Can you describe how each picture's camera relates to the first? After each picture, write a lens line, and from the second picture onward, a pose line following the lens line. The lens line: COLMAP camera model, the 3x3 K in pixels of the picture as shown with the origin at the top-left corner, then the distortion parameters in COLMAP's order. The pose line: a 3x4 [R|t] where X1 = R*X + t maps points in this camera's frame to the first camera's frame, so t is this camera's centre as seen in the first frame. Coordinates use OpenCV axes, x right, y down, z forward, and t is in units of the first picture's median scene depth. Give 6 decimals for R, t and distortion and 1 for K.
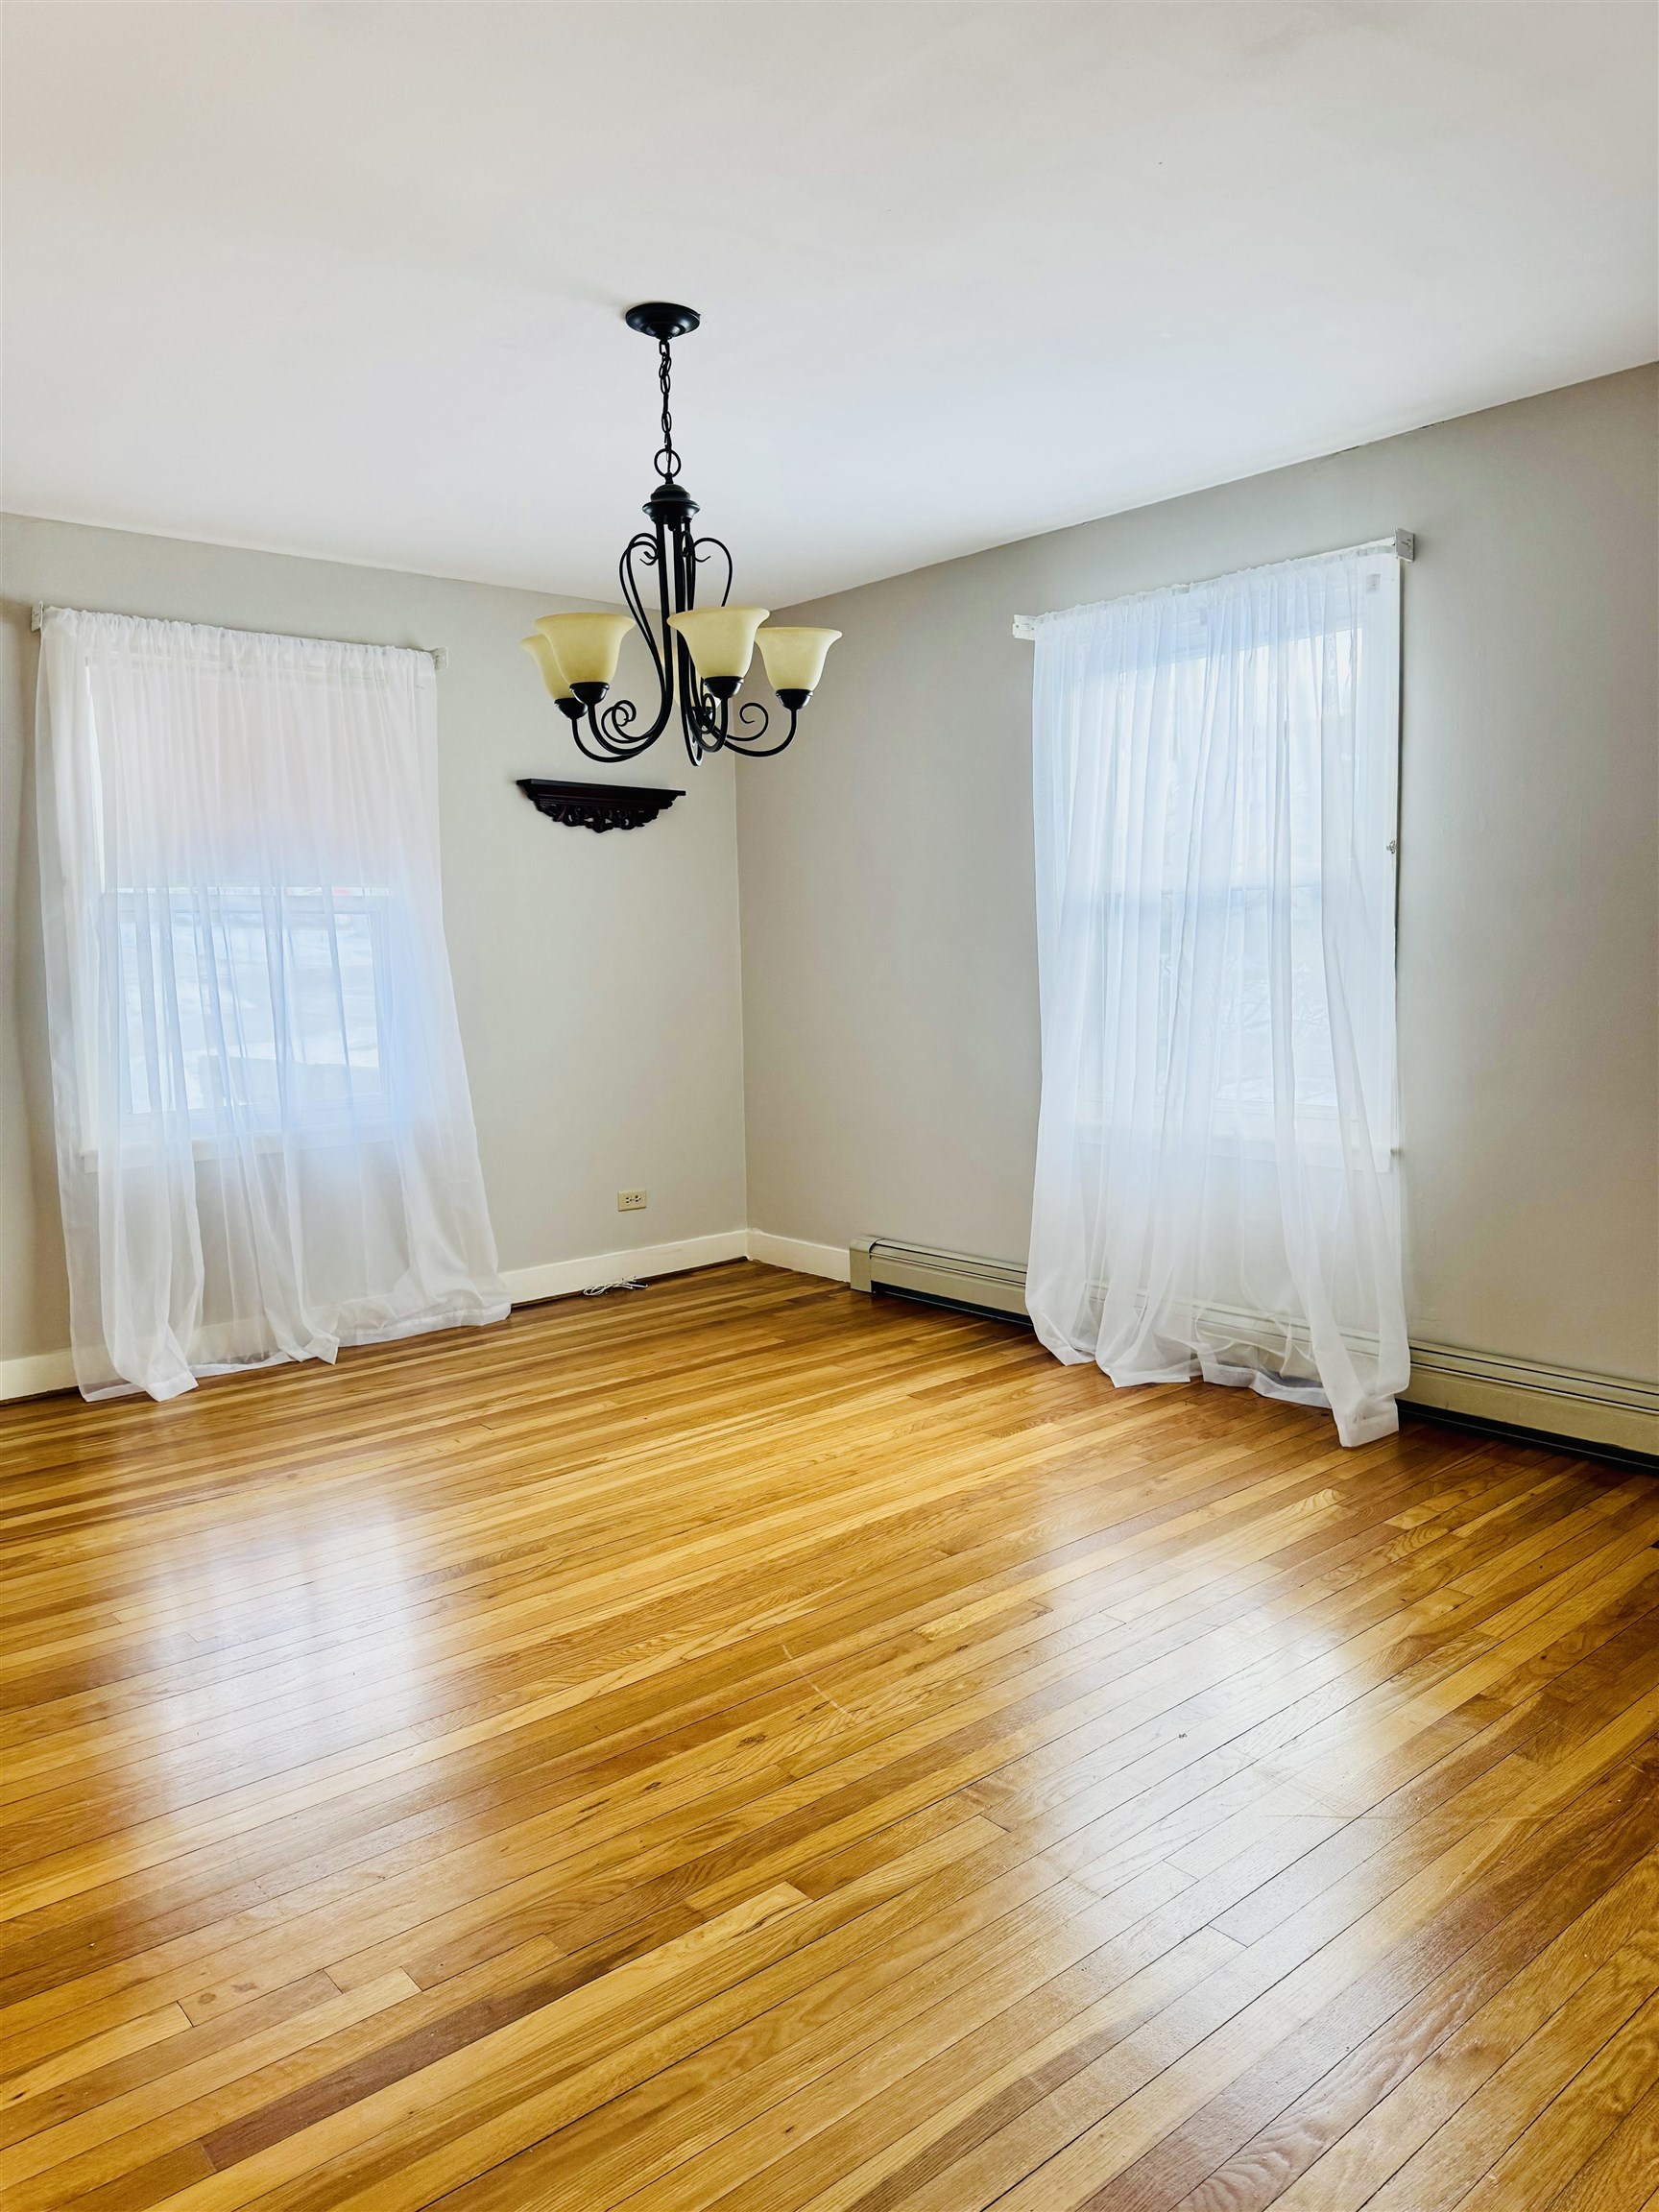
lens RADIAL K [[1562.3, 0, 829.5], [0, 1562.3, 1106.0], [0, 0, 1]] dist [0.079242, -0.115928]
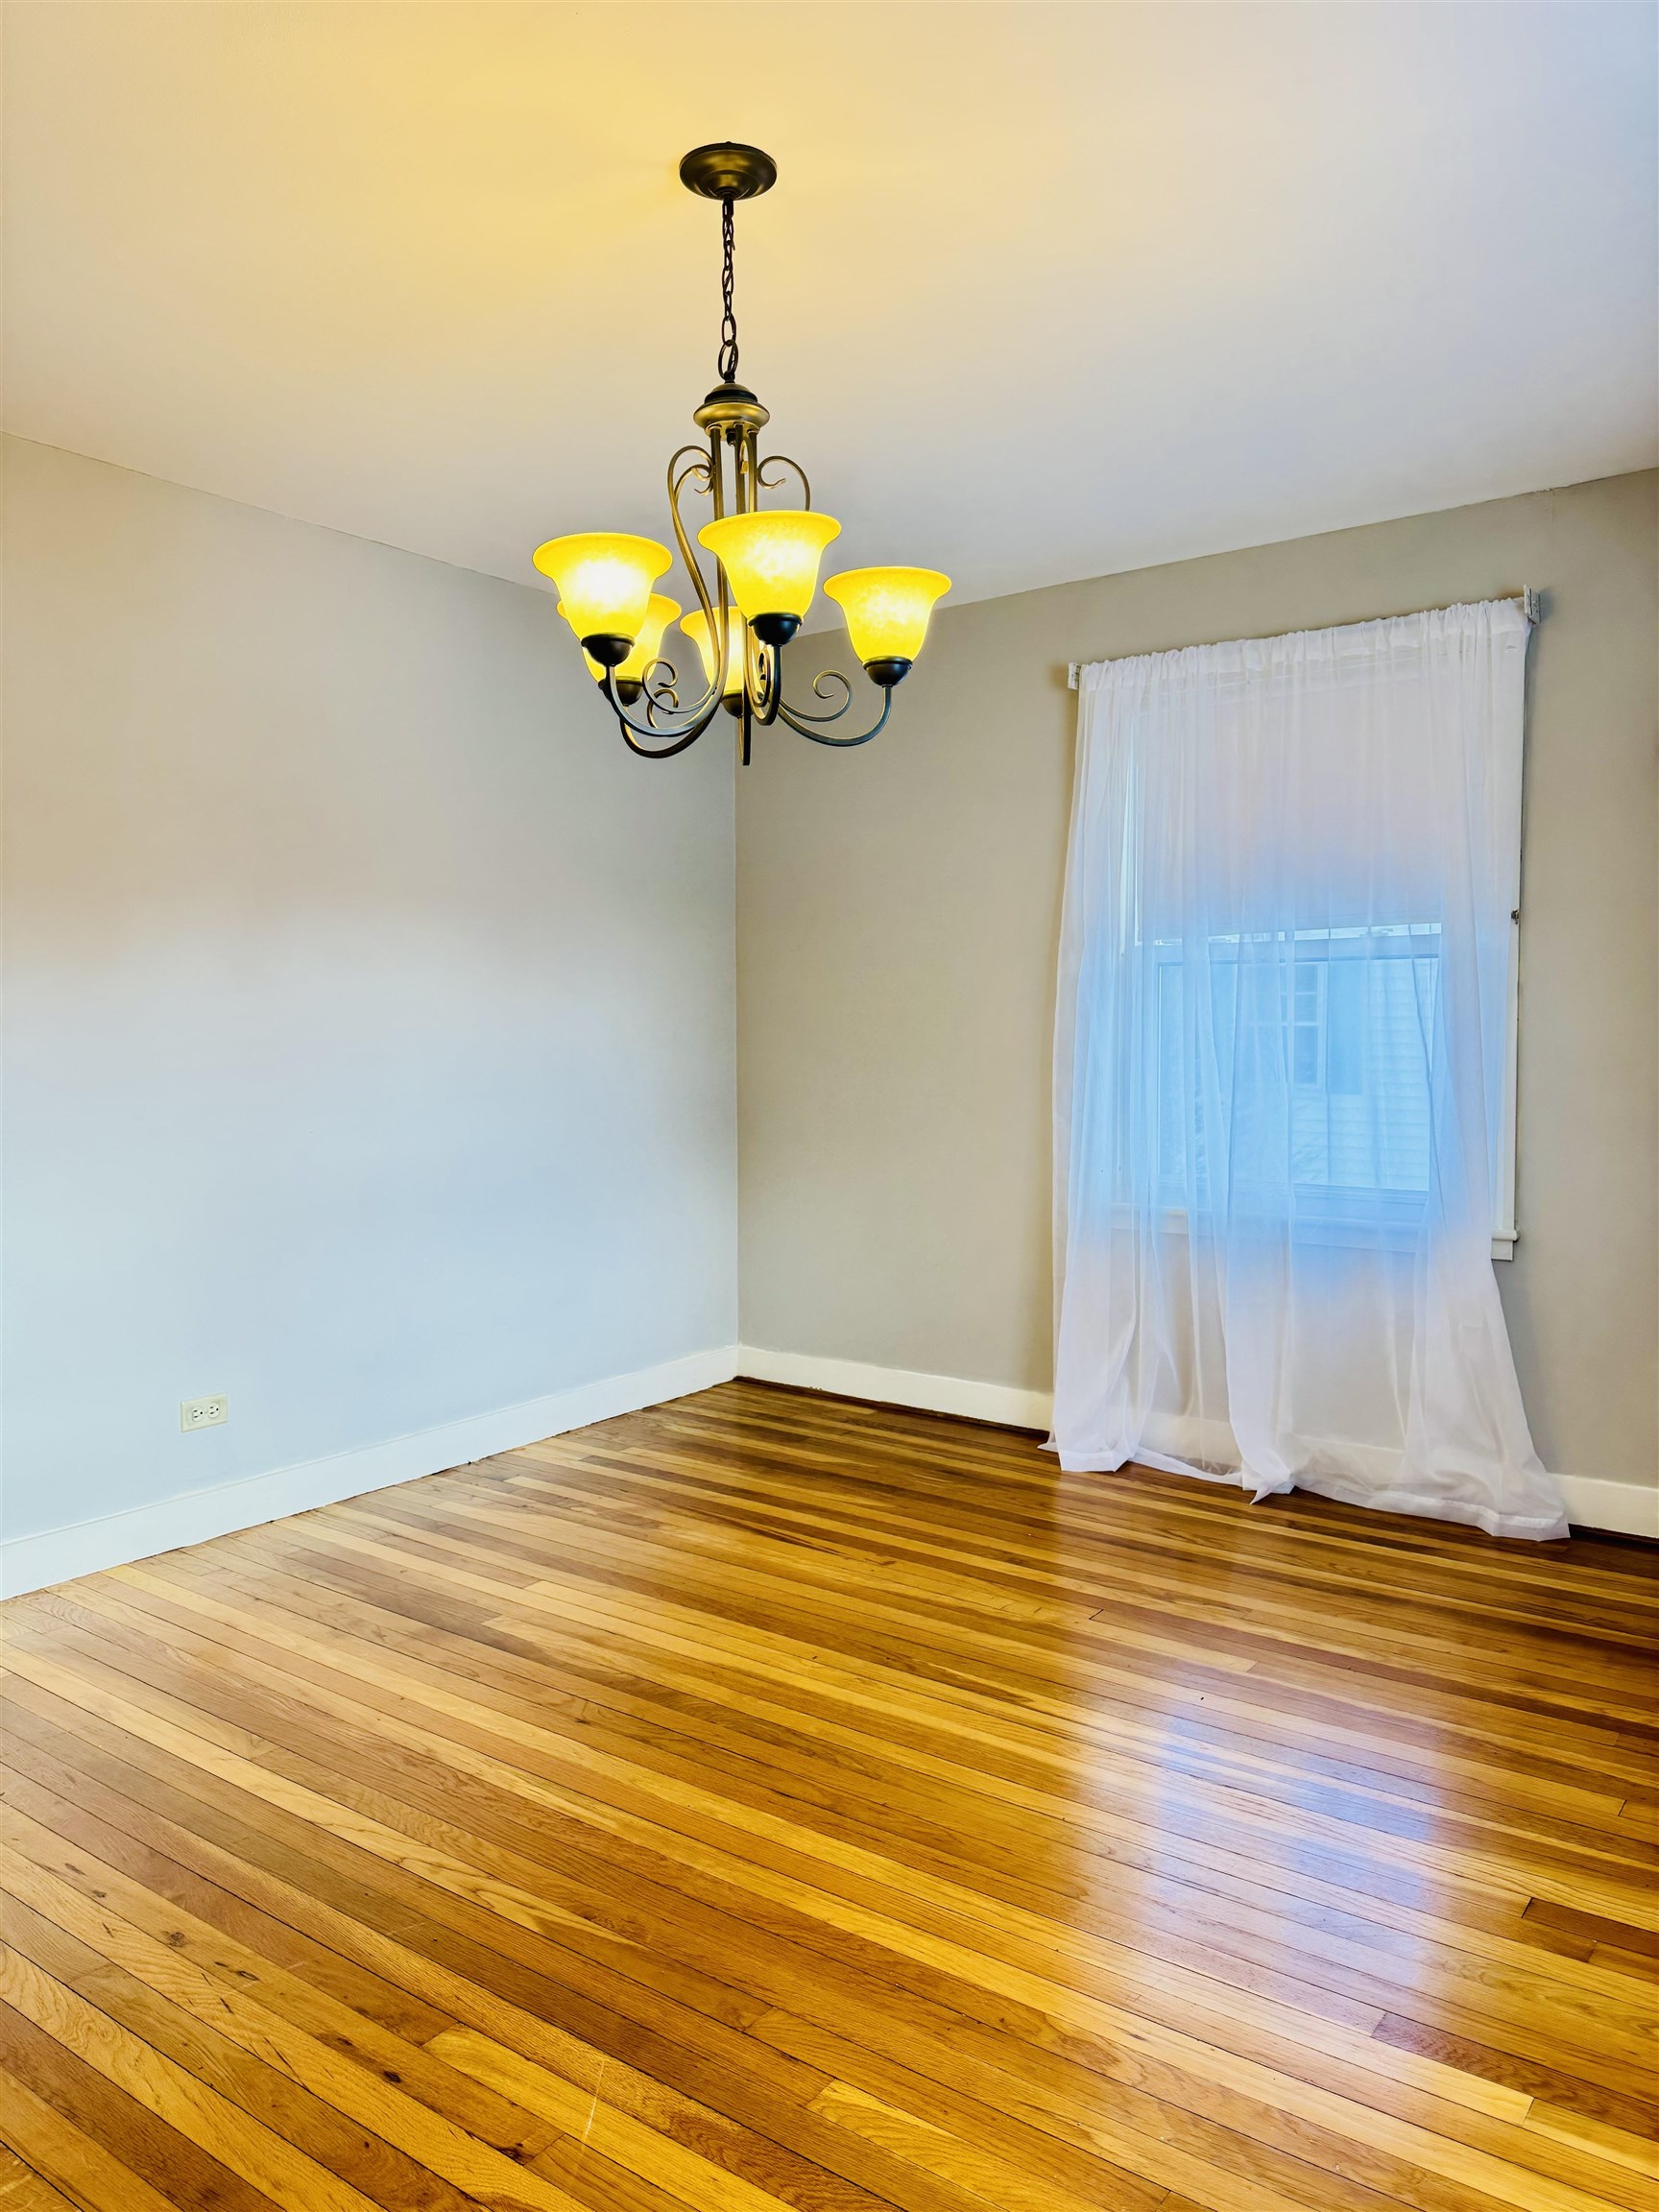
lens RADIAL K [[1562.3, 0, 829.5], [0, 1562.3, 1106.0], [0, 0, 1]] dist [0.079242, -0.115928]
pose [[0.214718, 0.072388, -0.973990, 0.553789], [-0.104561, 0.993222, 0.050766, -0.079933], [0.971063, 0.090941, 0.220832, 0.756533]]
